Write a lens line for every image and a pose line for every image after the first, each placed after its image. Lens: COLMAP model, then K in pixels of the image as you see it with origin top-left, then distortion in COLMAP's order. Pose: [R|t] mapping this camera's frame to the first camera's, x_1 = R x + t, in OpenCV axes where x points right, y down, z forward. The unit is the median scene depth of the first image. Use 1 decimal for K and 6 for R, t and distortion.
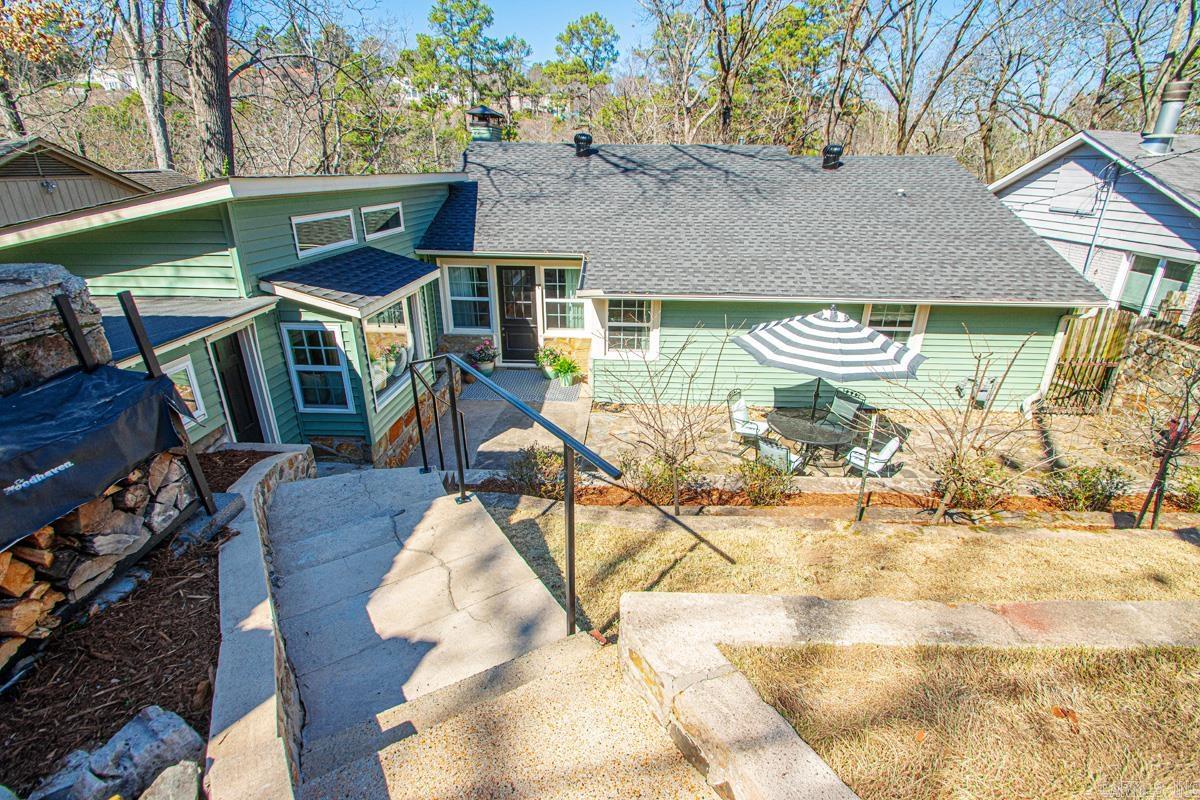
lens RADIAL K [[560.7, 0, 607.0], [0, 560.7, 394.7], [0, 0, 1]] dist [0.018504, -0.020574]
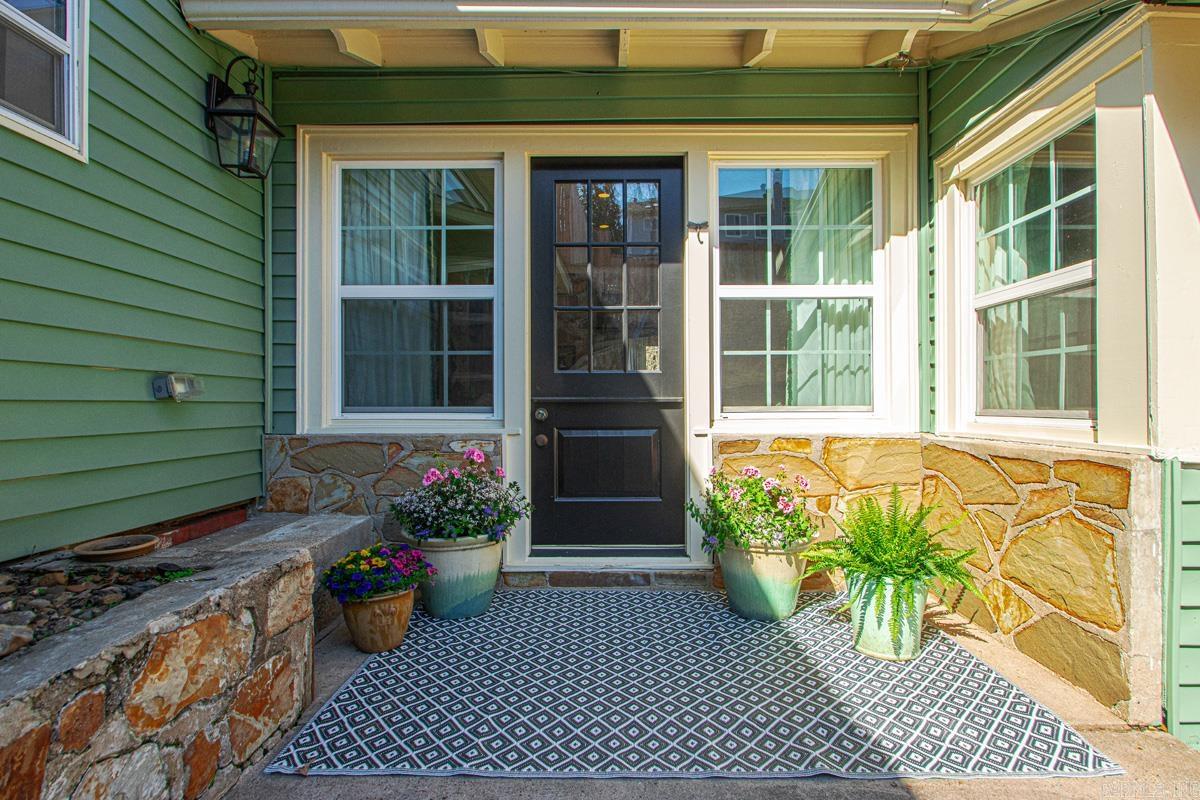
lens RADIAL K [[631.3, 0, 615.9], [0, 631.3, 398.5], [0, 0, 1]] dist [-0.014908, 0.000015]
pose [[0.998527, -0.003262, 0.054159, -0.170580], [0.023948, 0.922193, -0.385988, -0.014889], [-0.048686, 0.386717, 0.920912, 0.753078]]
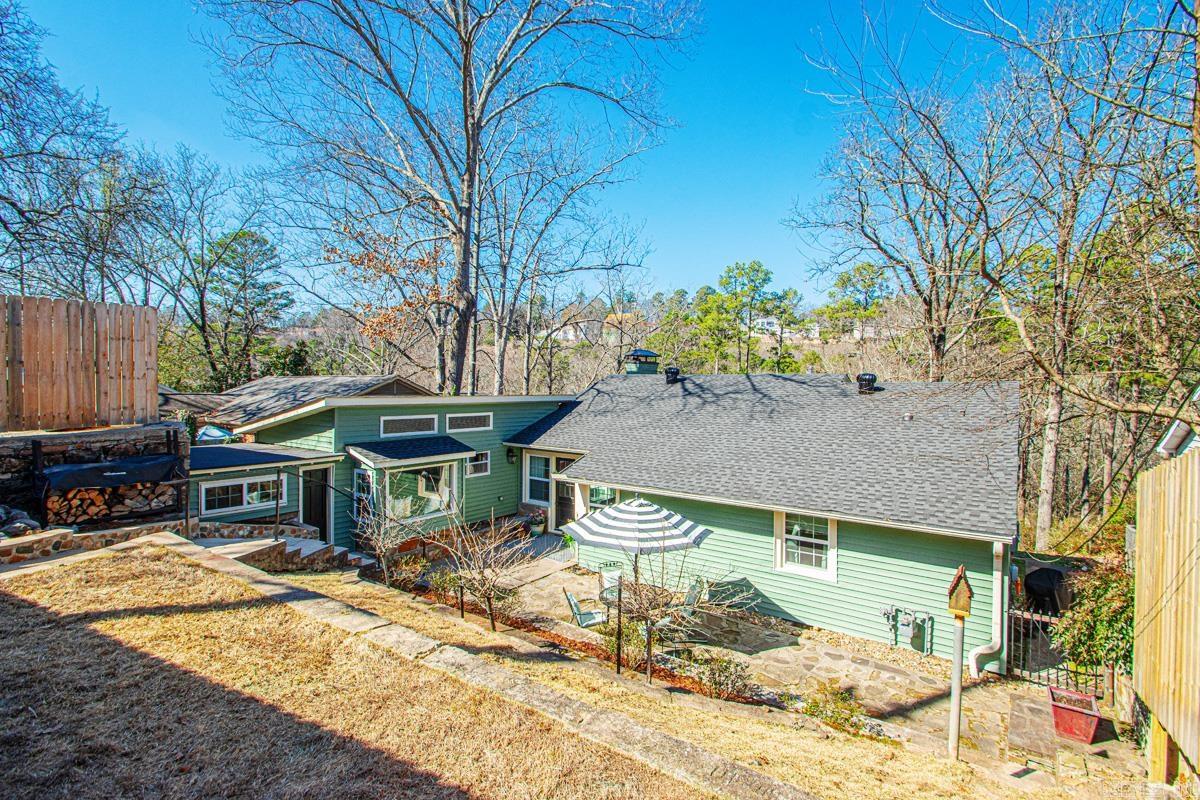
lens RADIAL K [[548.4, 0, 600.0], [0, 548.4, 400.0], [0, 0, 1]] dist [0.015551, -0.018739]
pose [[0.830226, 0.011271, -0.557313, 0.640961], [-0.210610, 0.932030, -0.294896, 0.016444], [0.516108, 0.362206, 0.776169, -0.053427]]
